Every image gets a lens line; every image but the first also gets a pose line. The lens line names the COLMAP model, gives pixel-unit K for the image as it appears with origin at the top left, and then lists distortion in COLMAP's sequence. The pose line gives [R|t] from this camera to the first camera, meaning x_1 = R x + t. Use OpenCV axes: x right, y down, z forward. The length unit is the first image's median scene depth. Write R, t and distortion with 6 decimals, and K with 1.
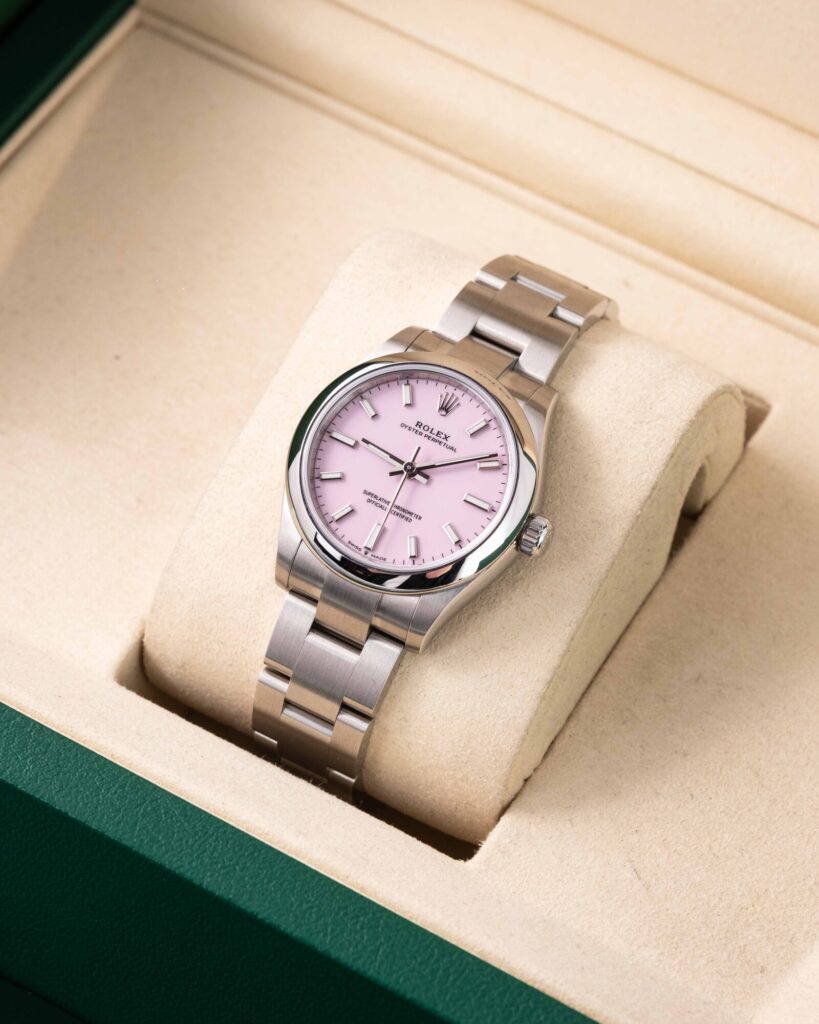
lens RADIAL K [[3579.1, 0, 409.5], [0, 3579.1, 512.0], [0, 0, 1]] dist [0.218146, -0.035922]
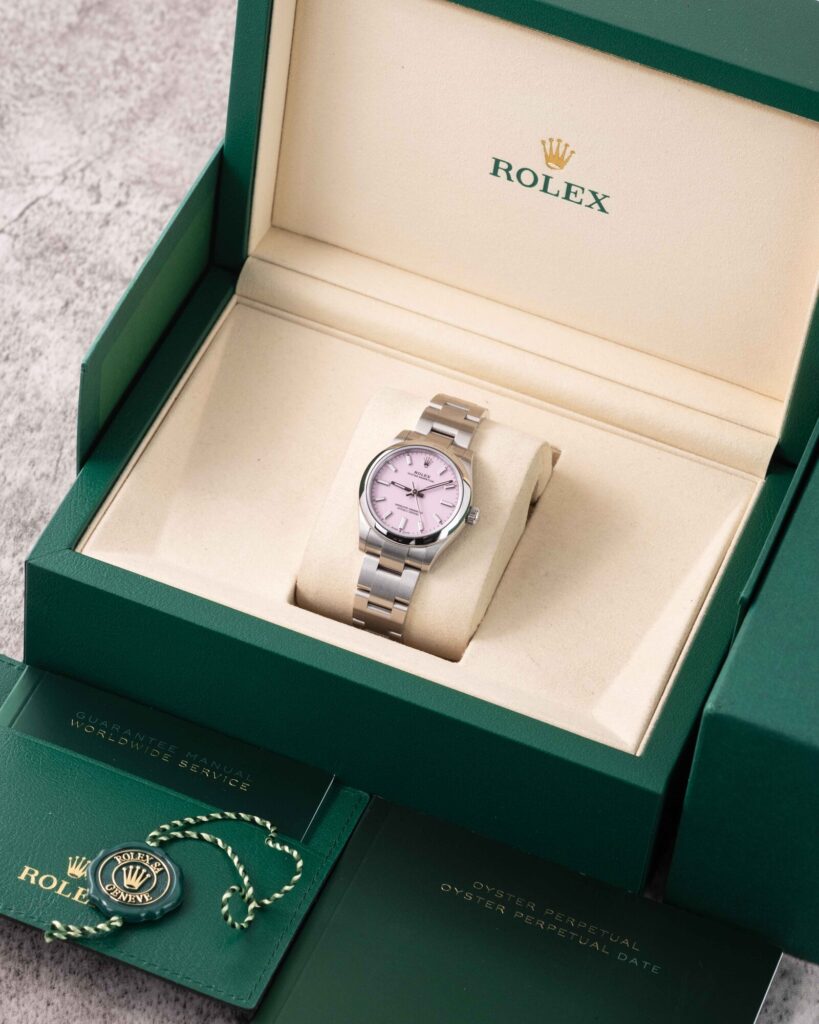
lens RADIAL K [[3579.1, 0, 409.5], [0, 3579.1, 512.0], [0, 0, 1]] dist [0.218146, -0.035922]
pose [[0.987813, -0.104124, 0.115691, -0.262241], [0.108201, 0.993691, -0.029521, 0.065734], [-0.111887, 0.041679, 0.992847, -1.224699]]
